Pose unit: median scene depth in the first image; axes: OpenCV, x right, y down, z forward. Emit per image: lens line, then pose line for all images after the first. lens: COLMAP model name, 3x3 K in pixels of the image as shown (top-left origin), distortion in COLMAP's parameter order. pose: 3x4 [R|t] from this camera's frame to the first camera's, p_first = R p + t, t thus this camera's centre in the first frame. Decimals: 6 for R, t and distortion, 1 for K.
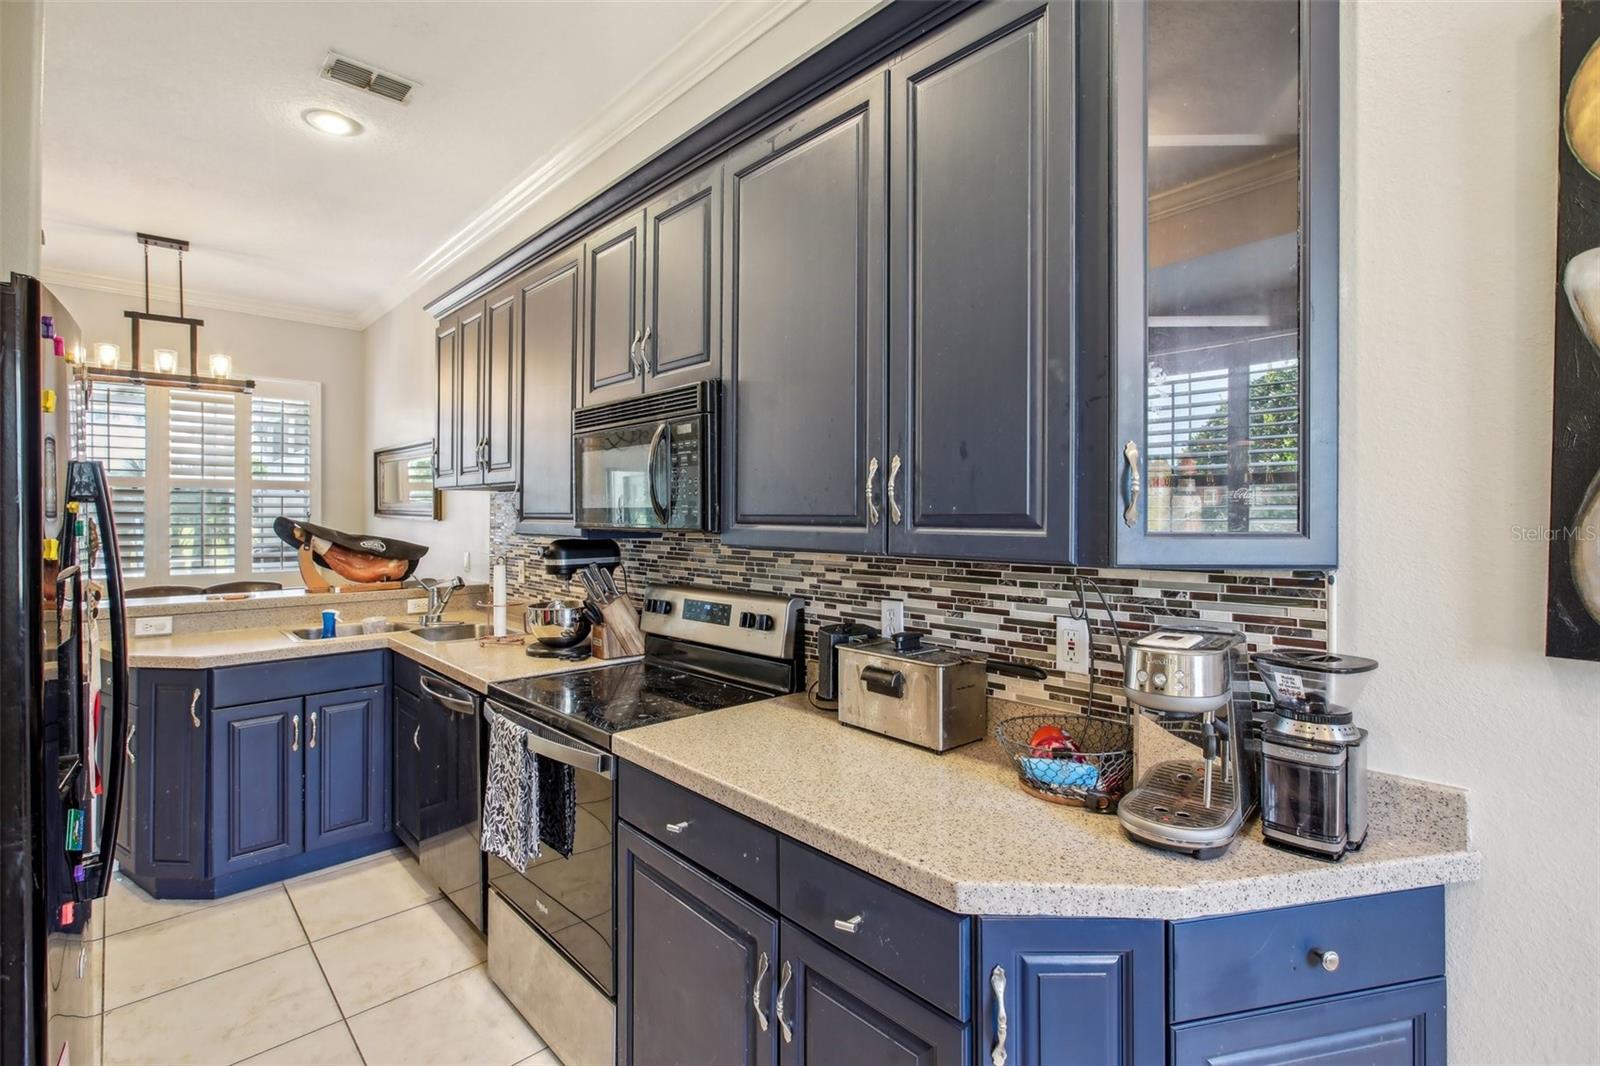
lens RADIAL K [[734.4, 0, 791.2], [0, 734.4, 514.8], [0, 0, 1]] dist [-0.009333, 0.006213]
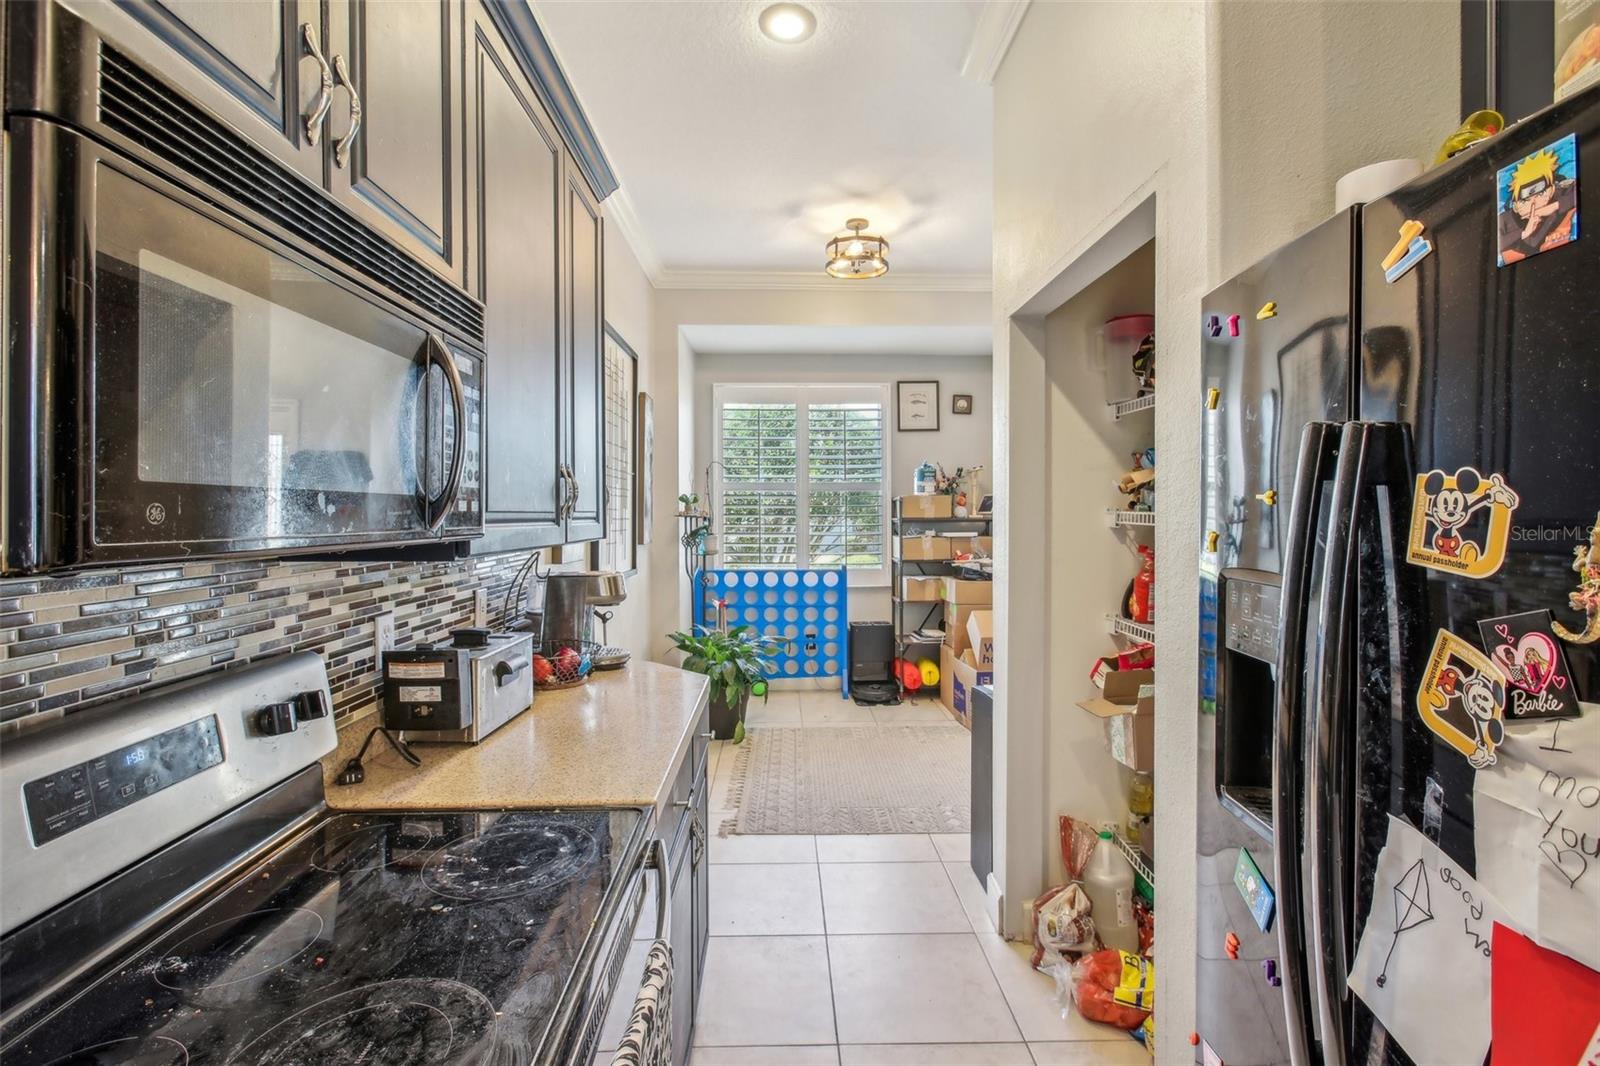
lens RADIAL K [[734.4, 0, 797.8], [0, 734.4, 520.6], [0, 0, 1]] dist [-0.009333, 0.006213]
pose [[-0.747651, -0.005908, 0.664066, -0.612981], [0.002436, 0.999929, 0.011638, 0.001394], [-0.664088, 0.010319, -0.747584, 1.056129]]
